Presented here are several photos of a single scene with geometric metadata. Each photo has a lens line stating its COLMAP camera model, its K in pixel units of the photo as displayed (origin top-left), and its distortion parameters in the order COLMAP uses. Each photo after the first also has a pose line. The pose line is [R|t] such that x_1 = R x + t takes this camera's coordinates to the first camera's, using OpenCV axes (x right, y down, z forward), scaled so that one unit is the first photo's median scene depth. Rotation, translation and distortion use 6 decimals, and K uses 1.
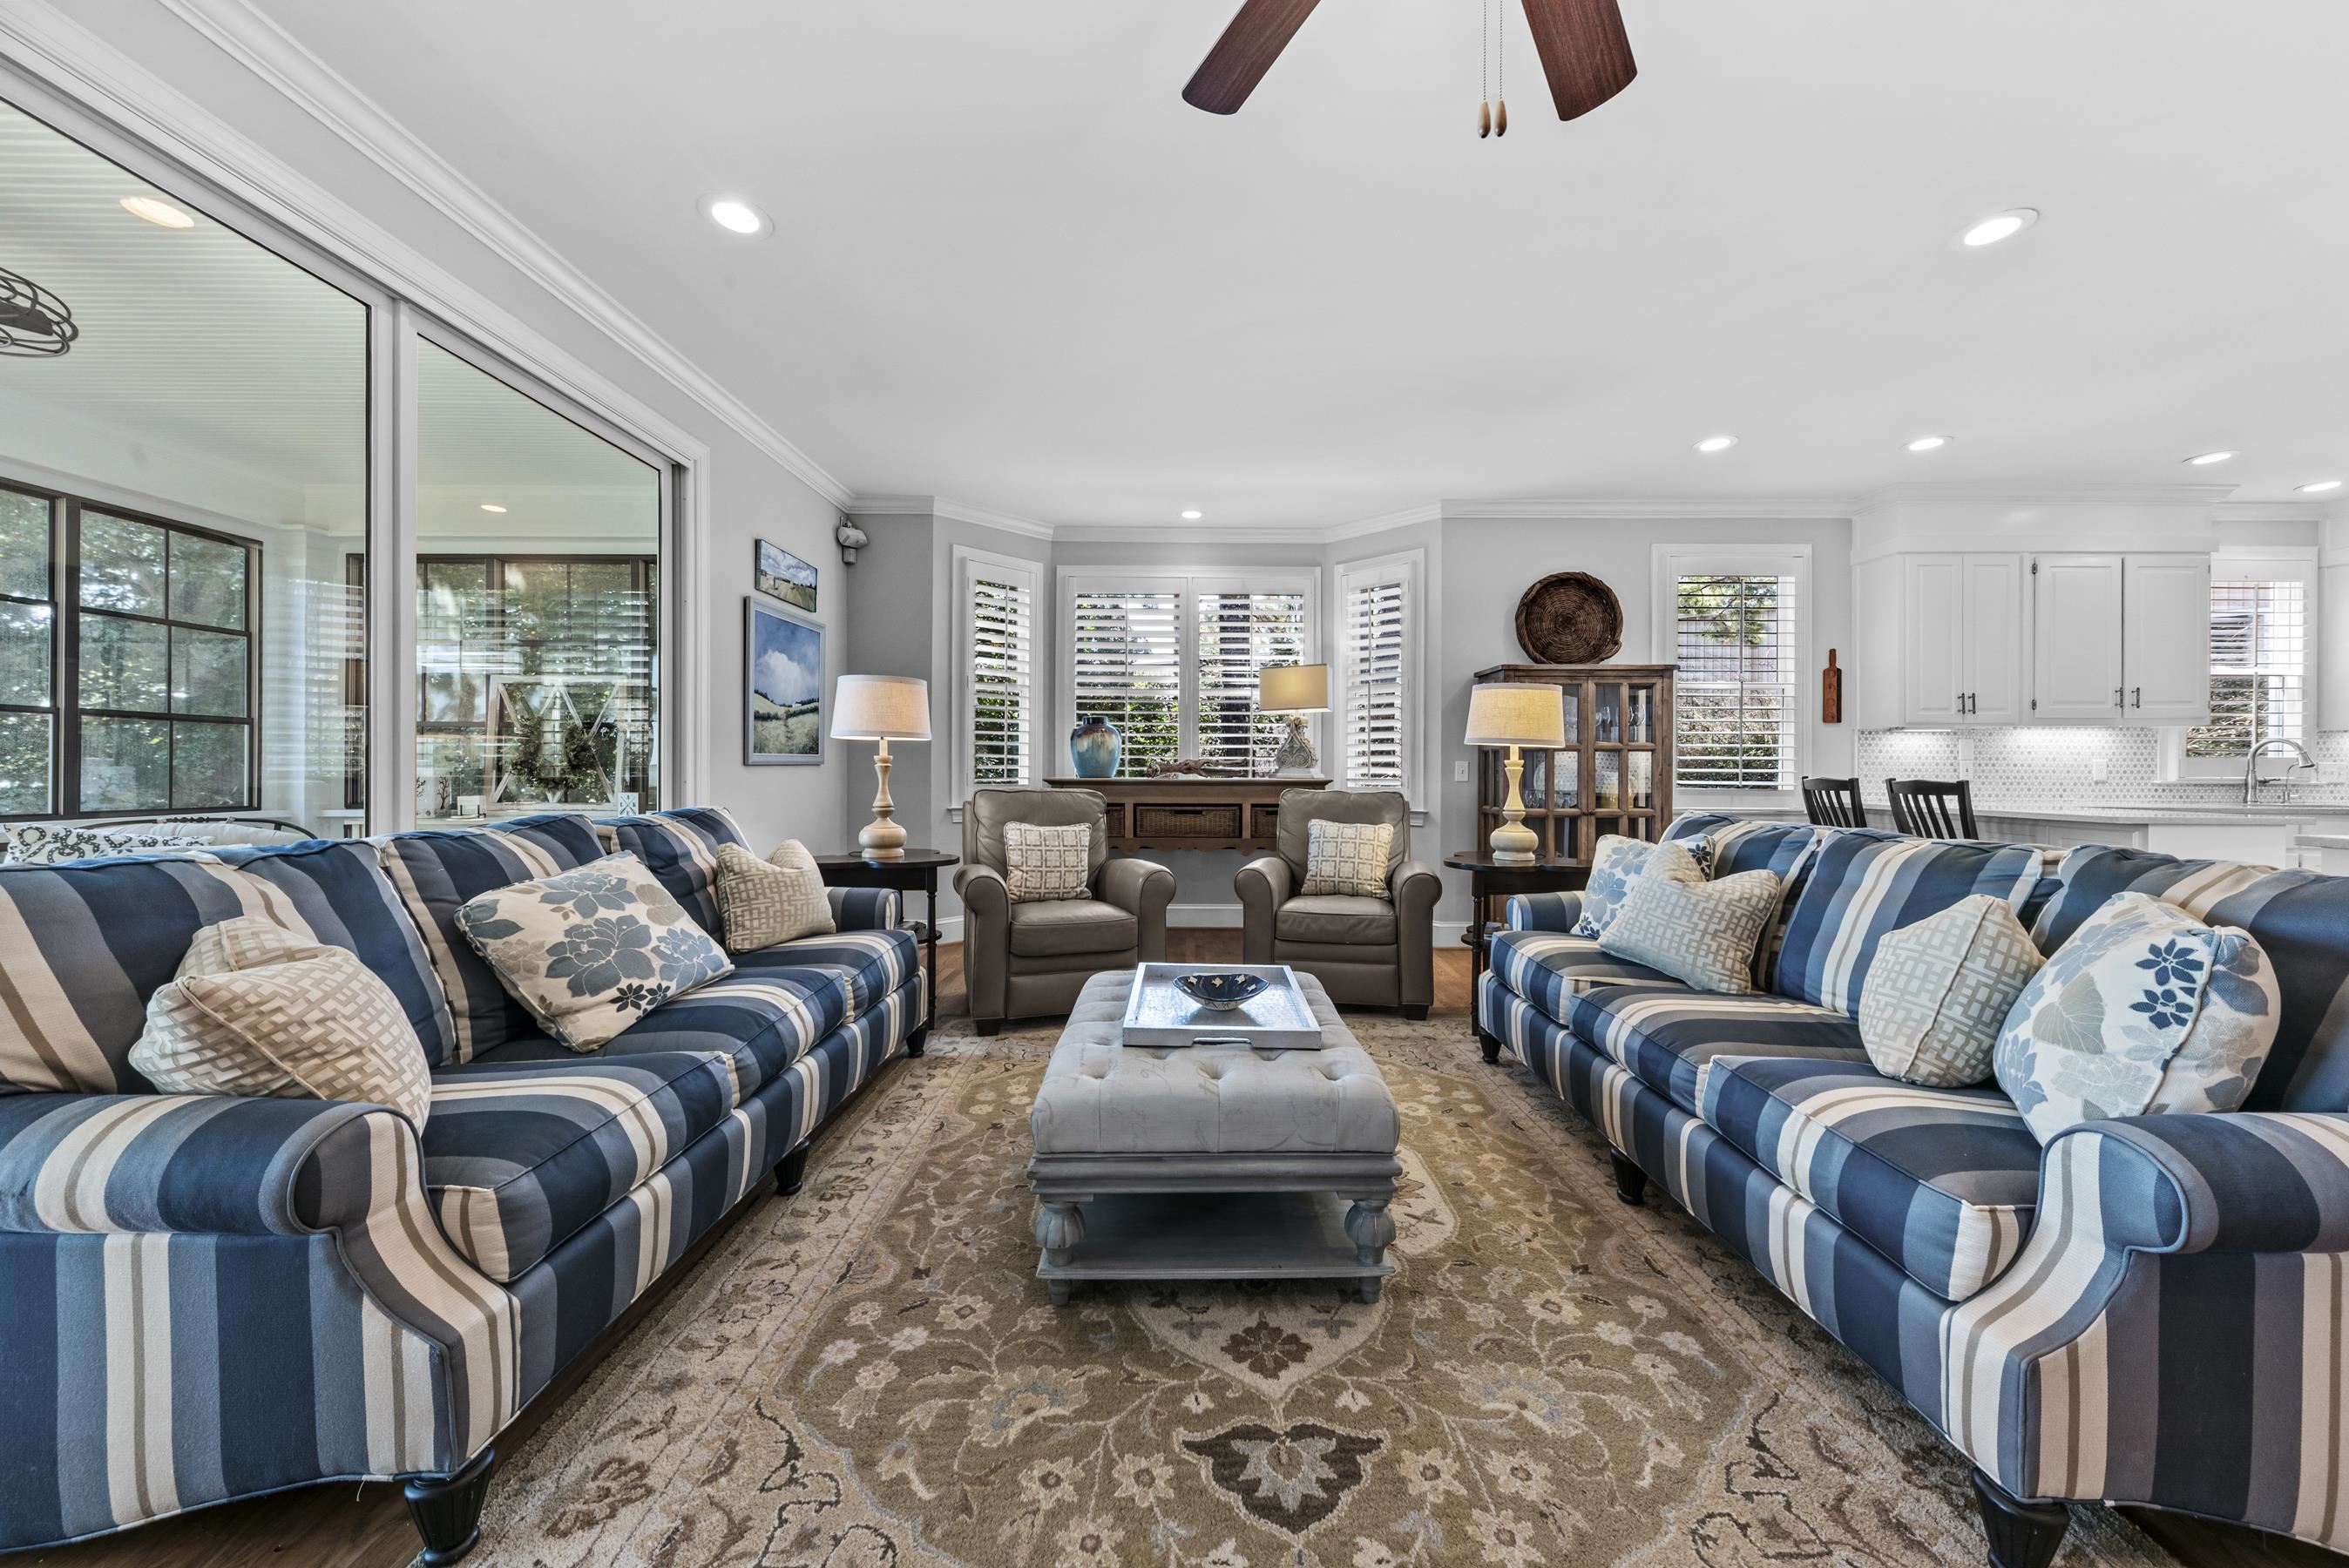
lens RADIAL K [[822.1, 0, 1186.3], [0, 822.1, 768.6], [0, 0, 1]] dist [0.016313, -0.005788]
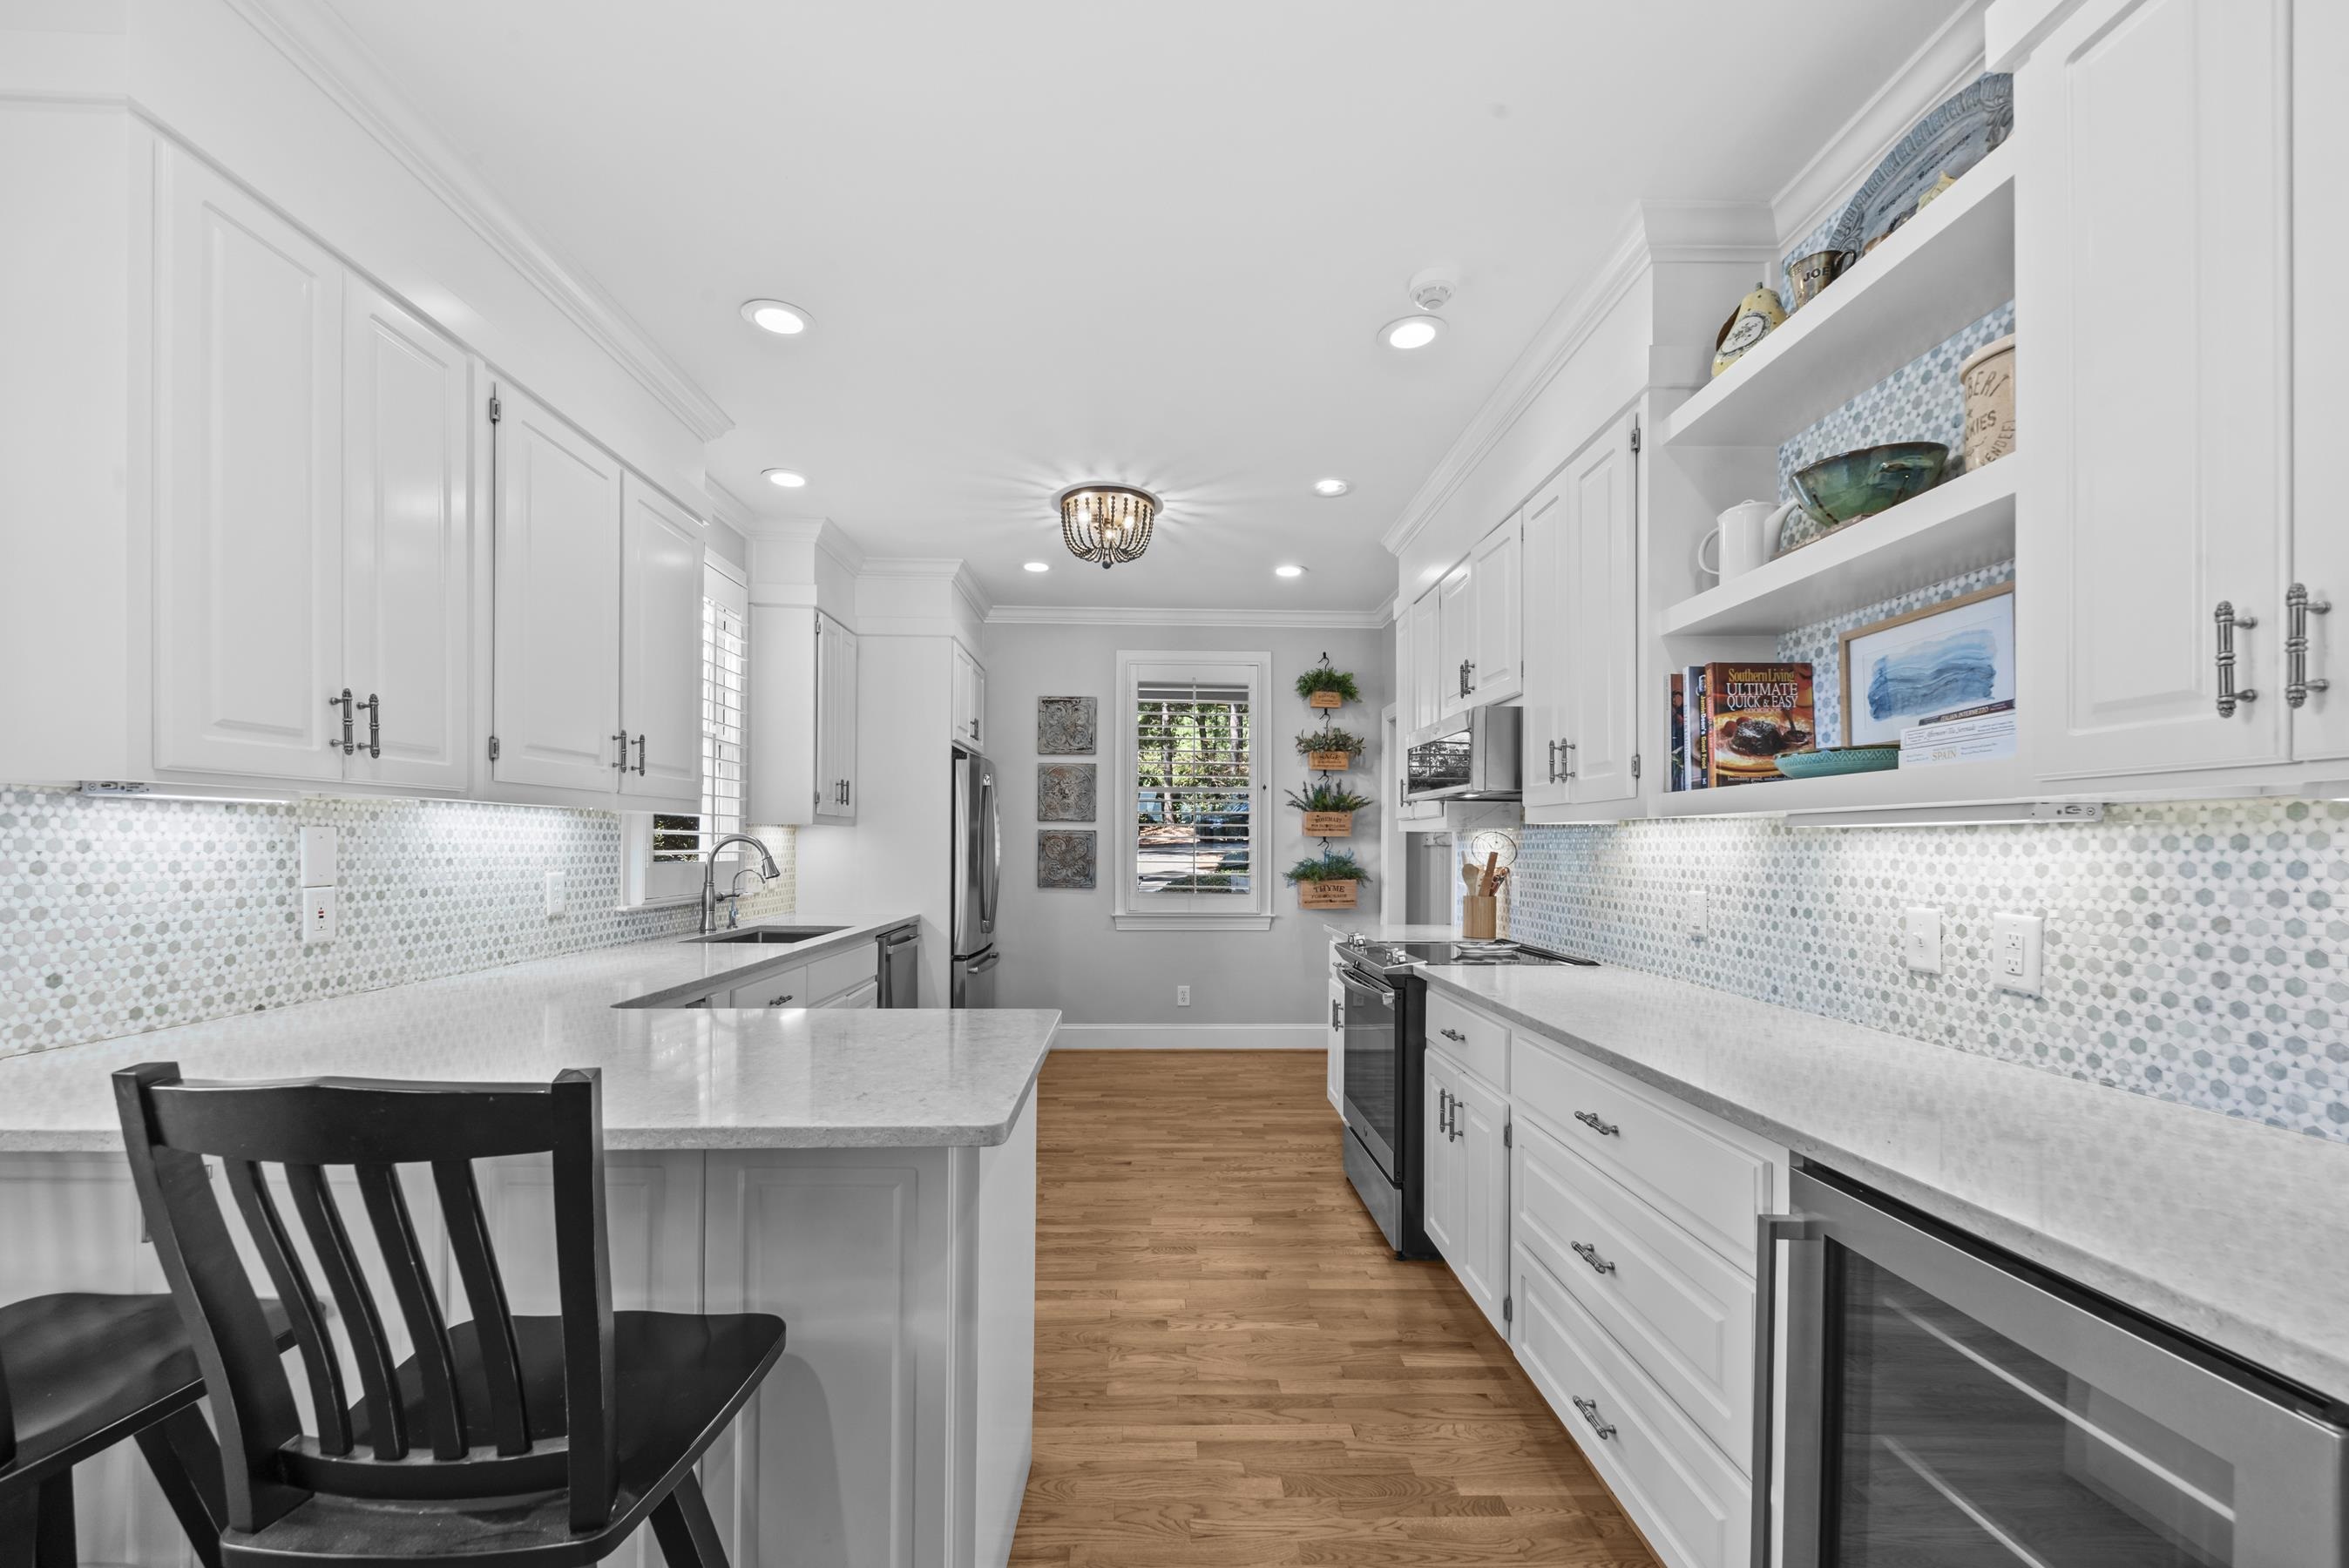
lens RADIAL K [[925.5, 0, 1178.5], [0, 925.5, 839.1], [0, 0, 1]] dist [0.025254, -0.014941]
pose [[-0.032630, 0.003211, 0.999462, 1.095914], [-0.006836, 0.999971, -0.003436, -0.066397], [-0.999444, -0.006944, -0.032607, 1.340461]]
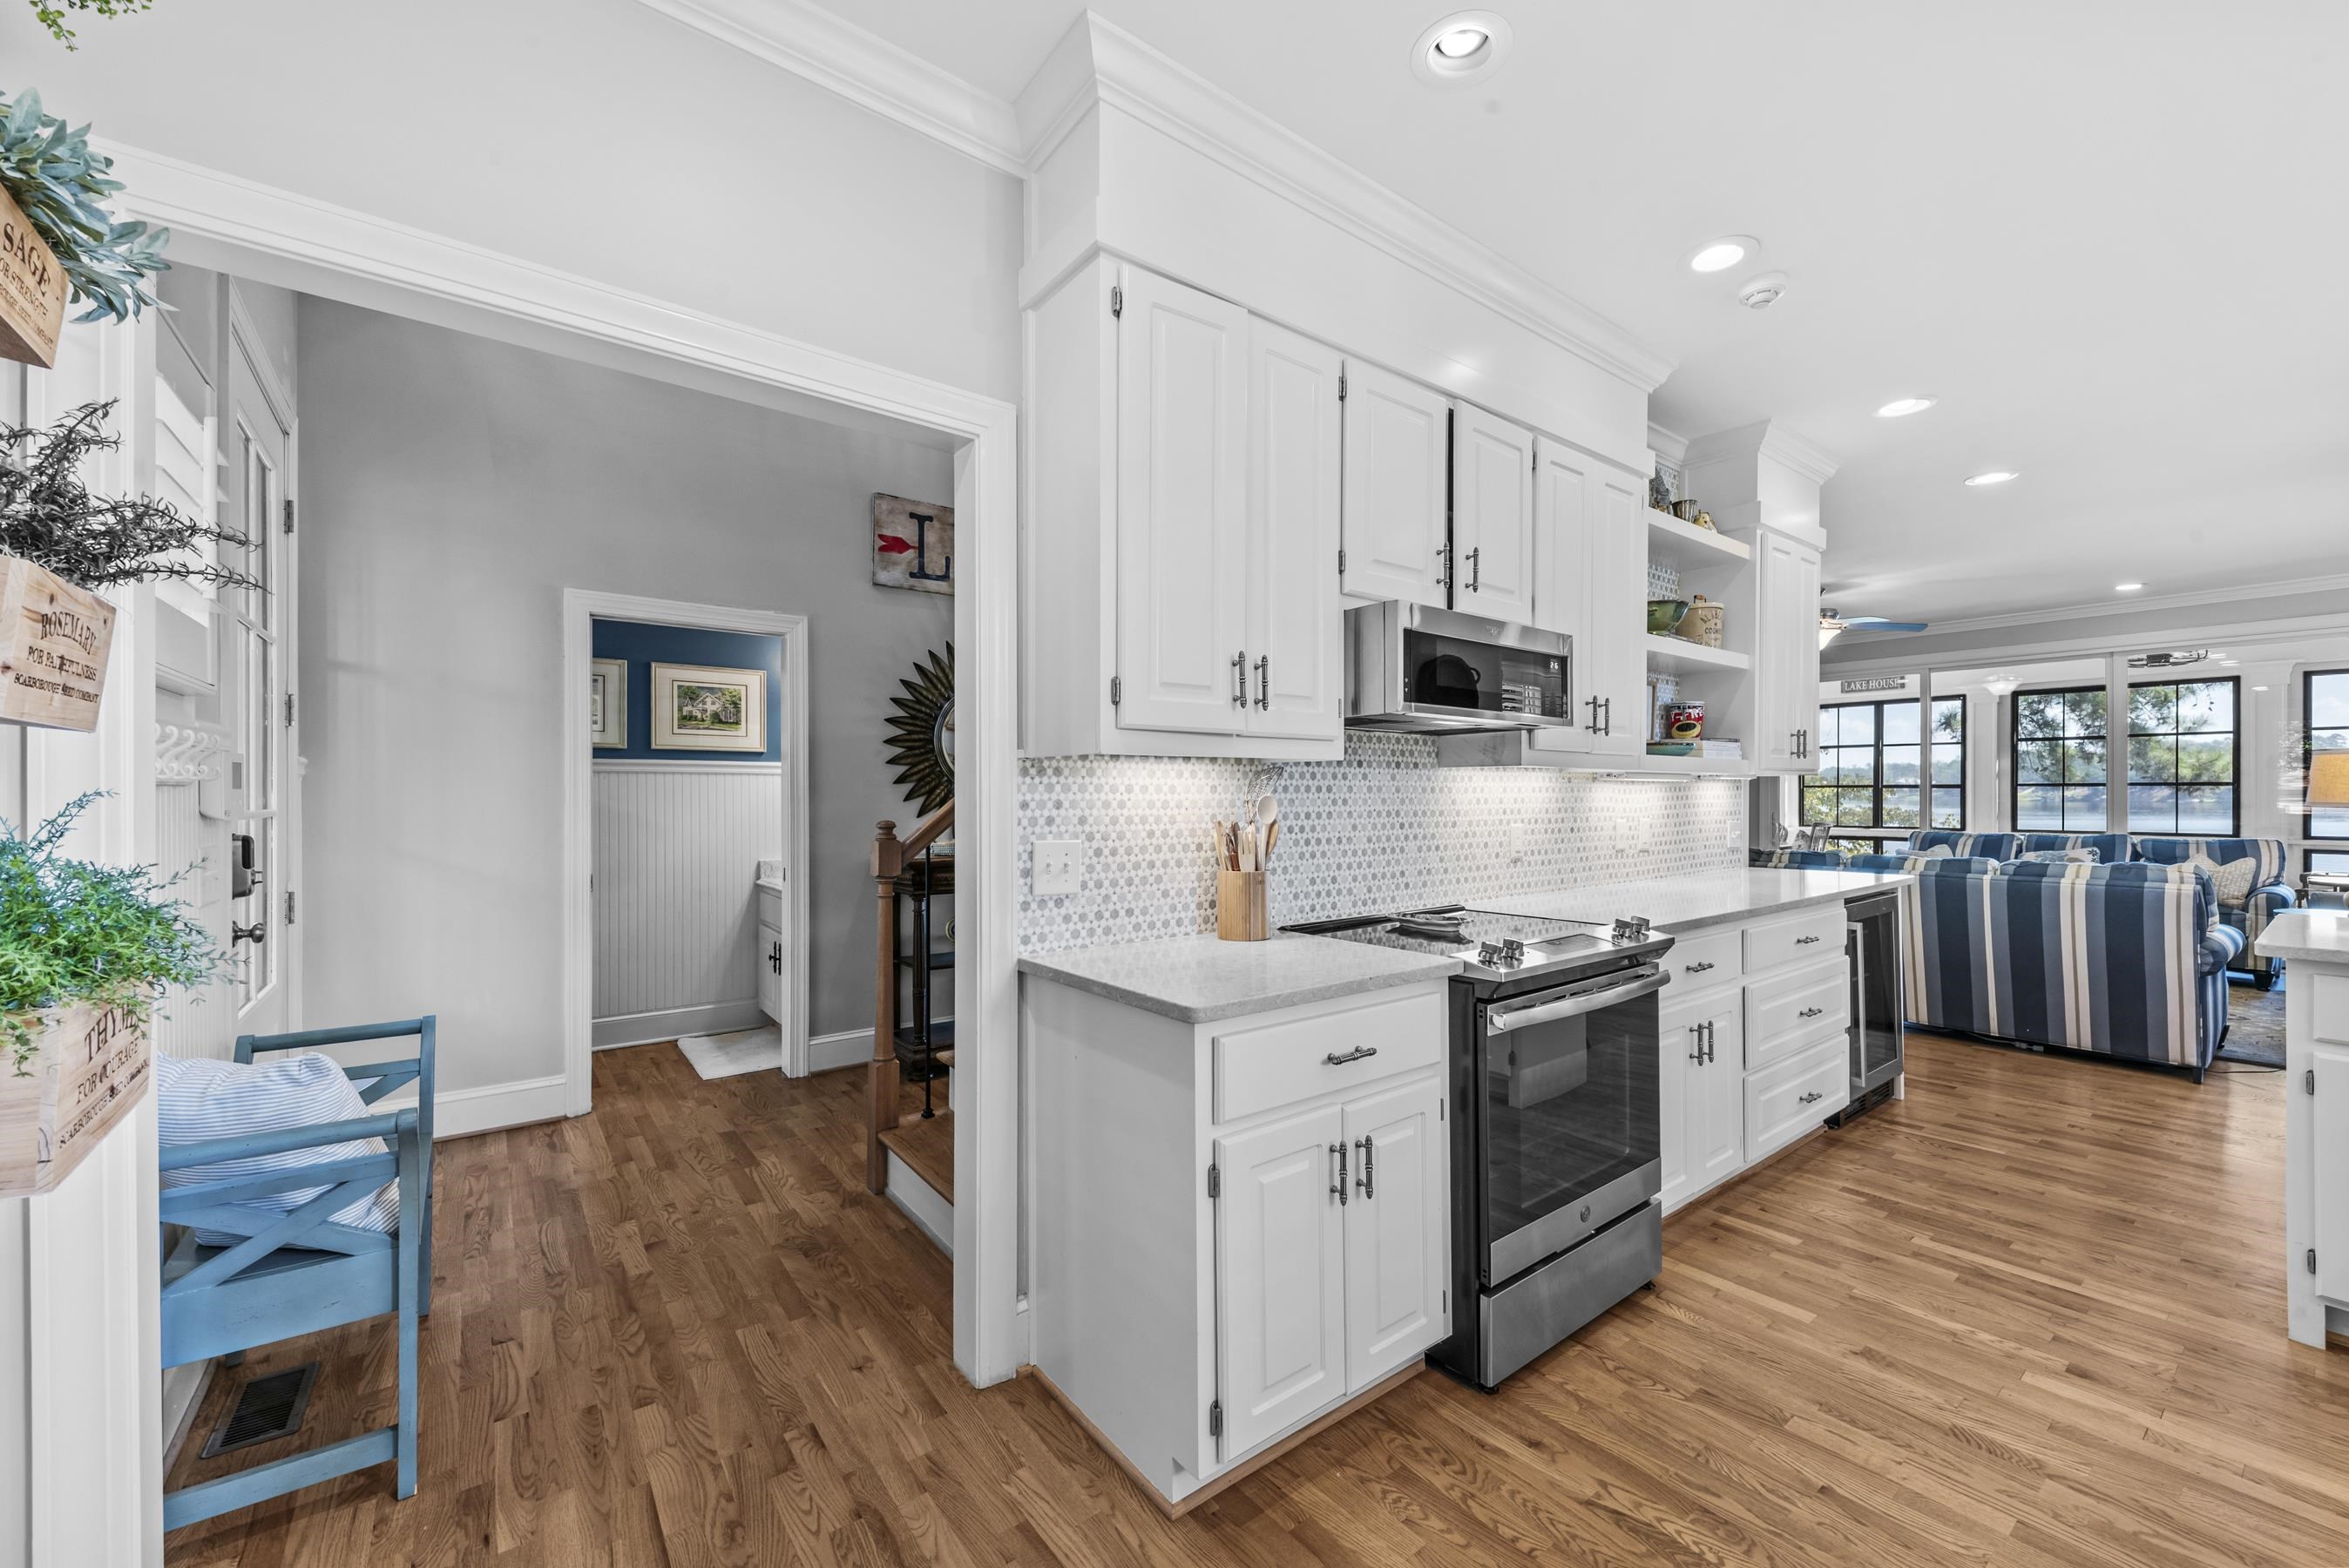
lens RADIAL K [[921.9, 0, 1187.5], [0, 921.9, 801.7], [0, 0, 1]] dist [0.014668, -0.005224]
pose [[-0.793584, 0.001038, -0.608459, 3.256763], [-0.000773, 0.999996, 0.002714, -0.052518], [0.608460, 0.002624, -0.793580, 1.499207]]
